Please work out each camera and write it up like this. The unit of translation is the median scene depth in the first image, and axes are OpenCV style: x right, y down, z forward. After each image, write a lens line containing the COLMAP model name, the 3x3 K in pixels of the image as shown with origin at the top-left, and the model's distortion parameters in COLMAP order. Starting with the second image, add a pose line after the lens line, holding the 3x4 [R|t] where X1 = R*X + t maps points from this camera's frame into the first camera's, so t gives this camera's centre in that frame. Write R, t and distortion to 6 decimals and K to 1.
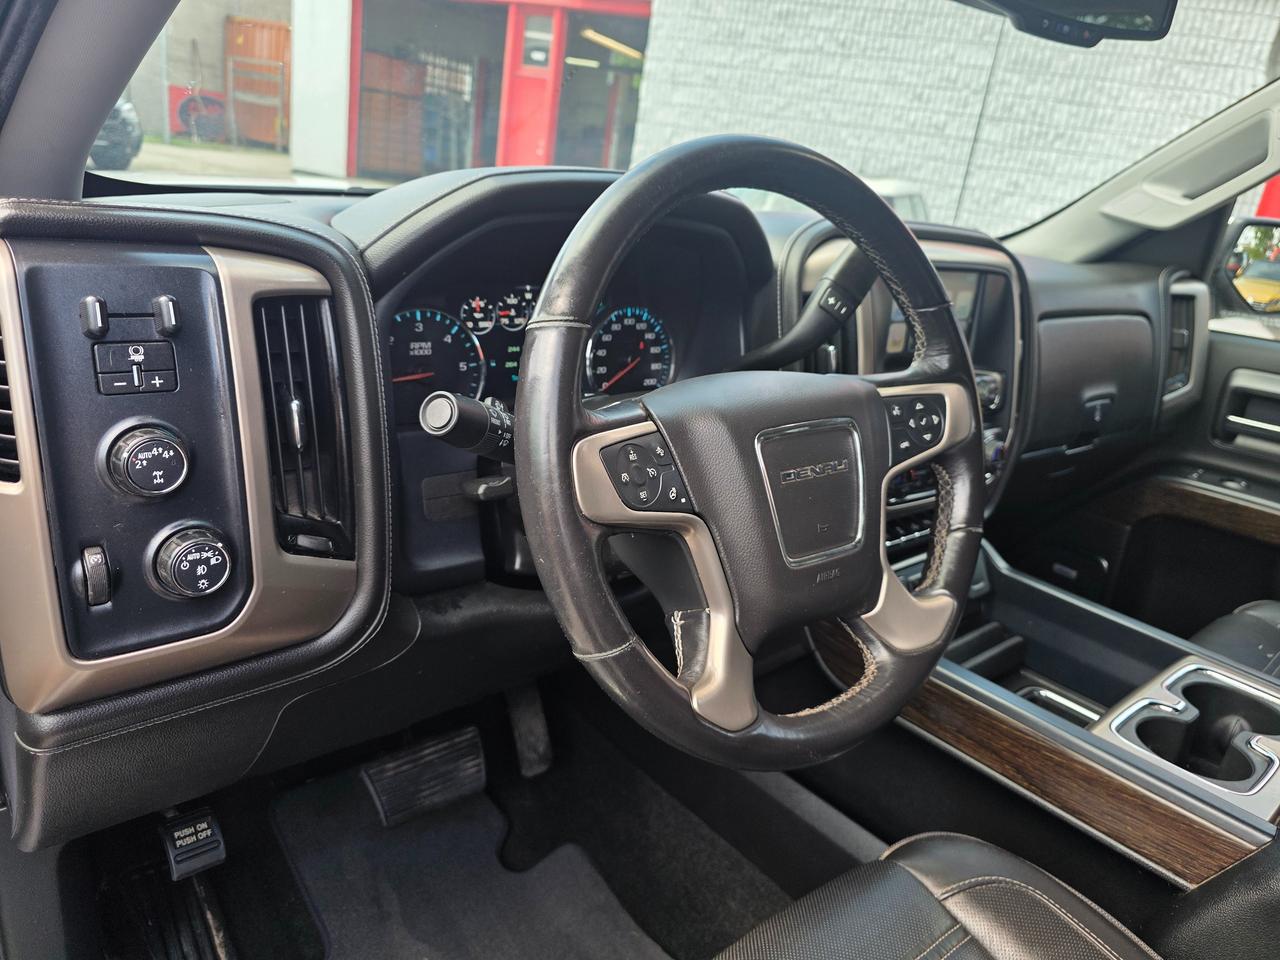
lens RADIAL K [[879.9, 0, 634.5], [0, 879.9, 480.7], [0, 0, 1]] dist [0.049735, -0.051926]
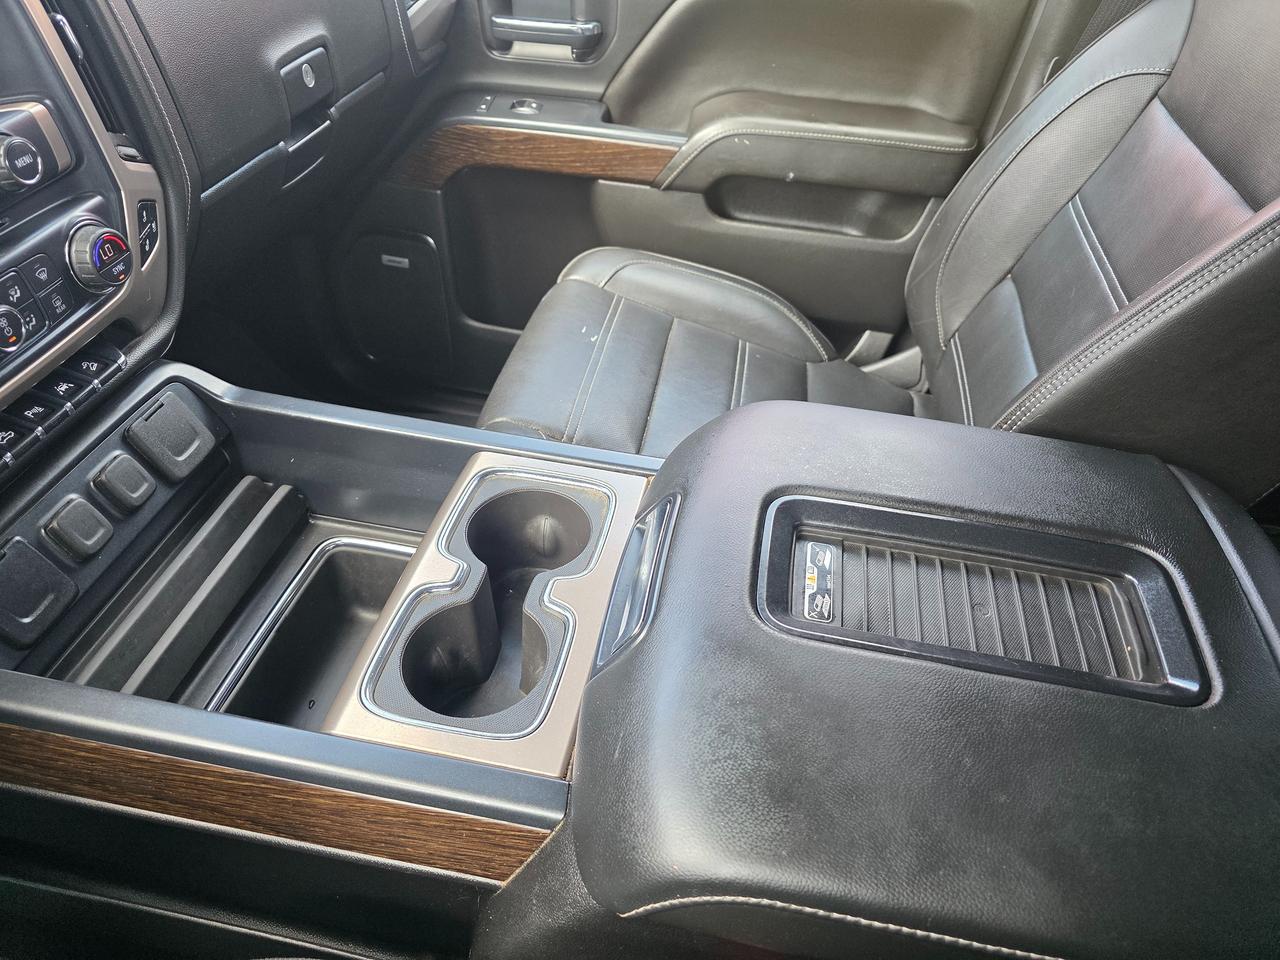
lens RADIAL K [[878.7, 0, 637.9], [0, 878.7, 471.4], [0, 0, 1]] dist [0.052456, -0.063154]
pose [[0.789126, -0.444476, 0.423935, 0.502542], [0.228049, 0.852867, 0.469693, -0.134170], [-0.570328, -0.273969, 0.774382, 0.423369]]
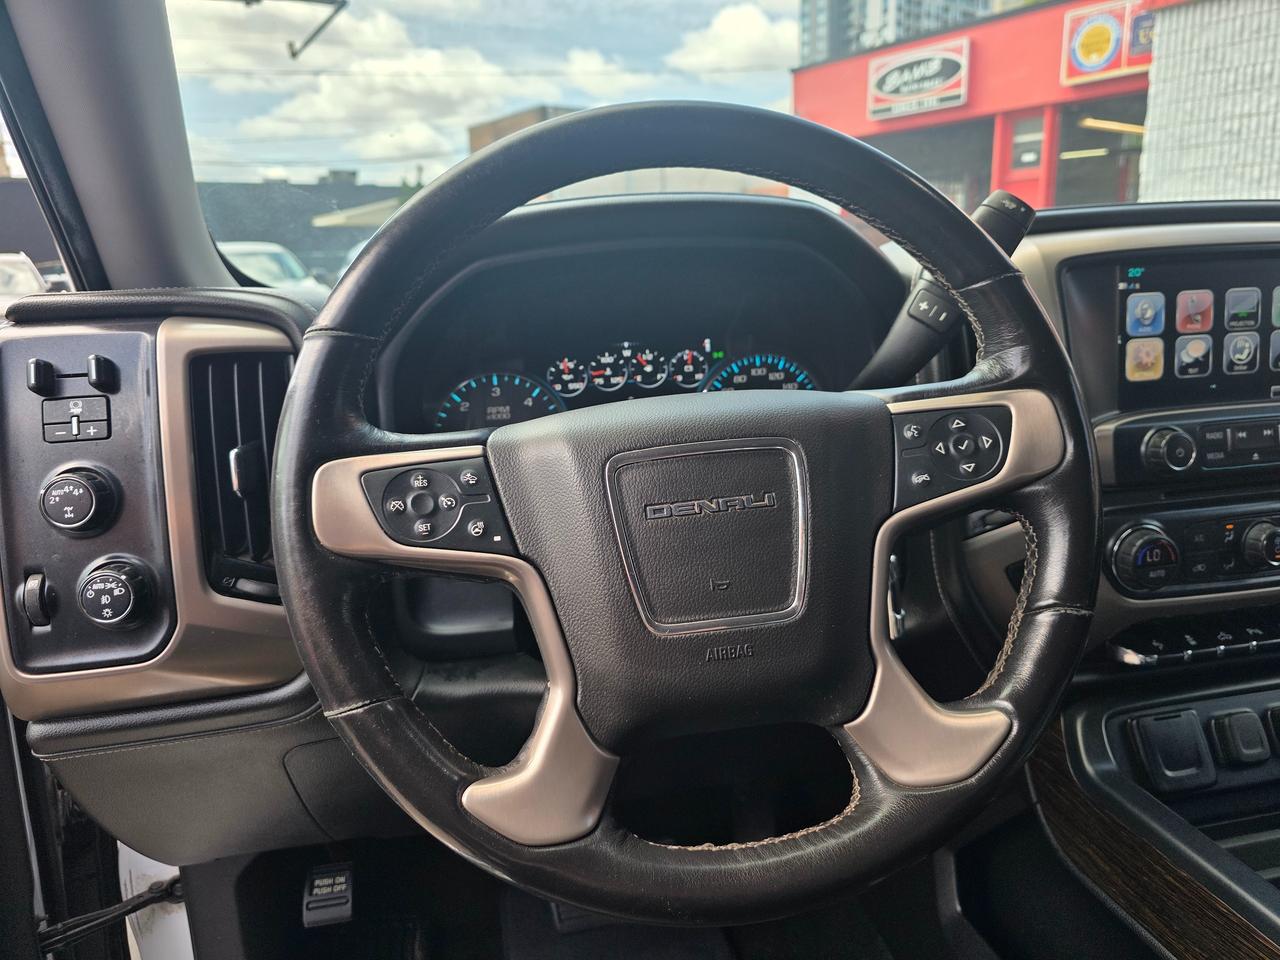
lens RADIAL K [[879.9, 0, 634.5], [0, 879.9, 480.7], [0, 0, 1]] dist [0.049735, -0.051926]
pose [[0.849642, -0.041219, -0.525747, 0.388193], [-0.030873, 0.991343, -0.127616, 0.045521], [0.526456, 0.124659, 0.841014, 0.245996]]
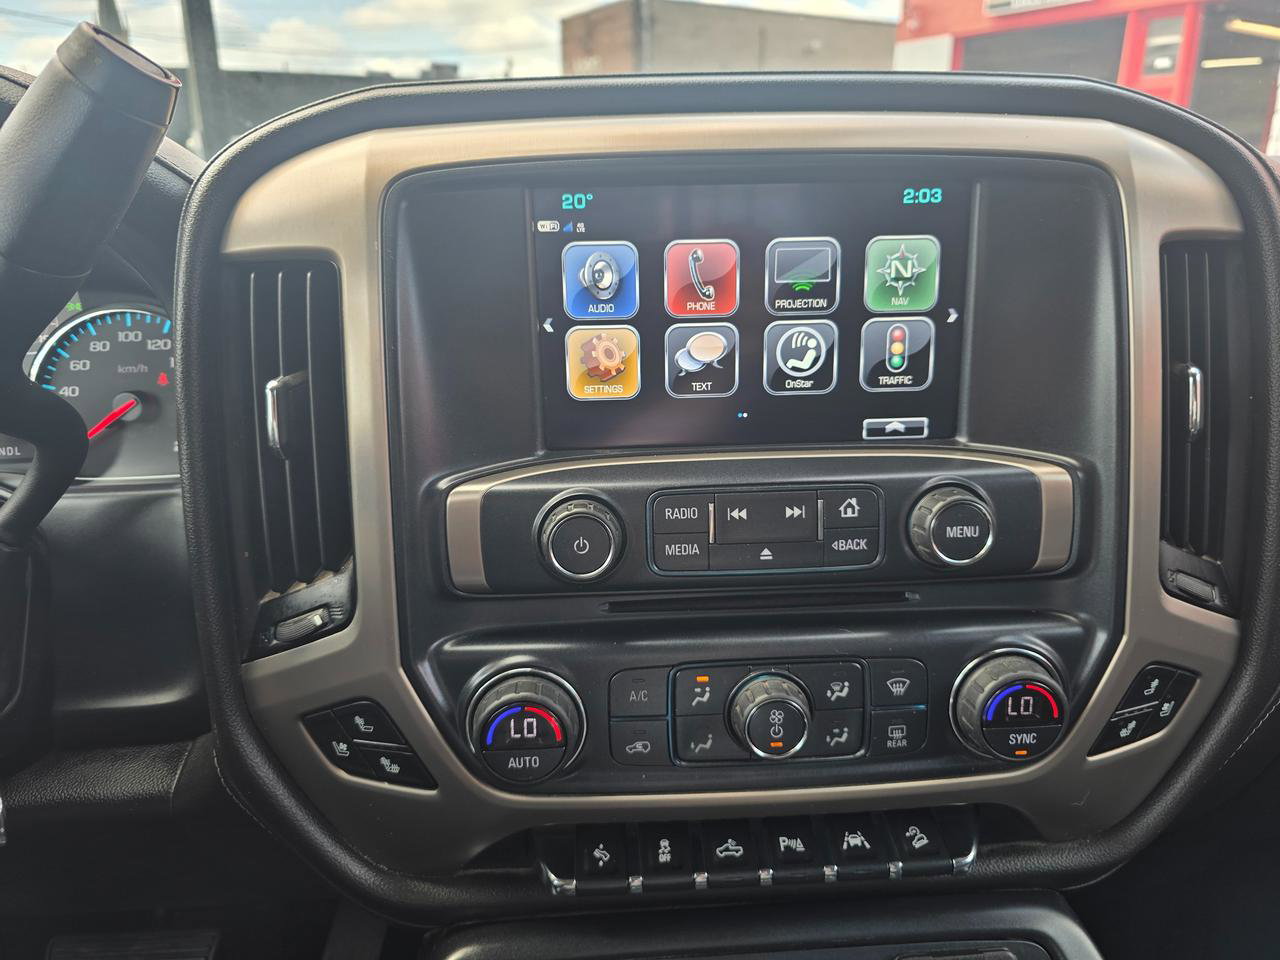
lens RADIAL K [[878.7, 0, 637.9], [0, 878.7, 471.4], [0, 0, 1]] dist [0.052456, -0.063154]
pose [[0.791060, 0.058719, -0.608914, 0.668110], [-0.098687, 0.994594, -0.032296, -0.124725], [0.603726, 0.085640, 0.792578, 0.858233]]
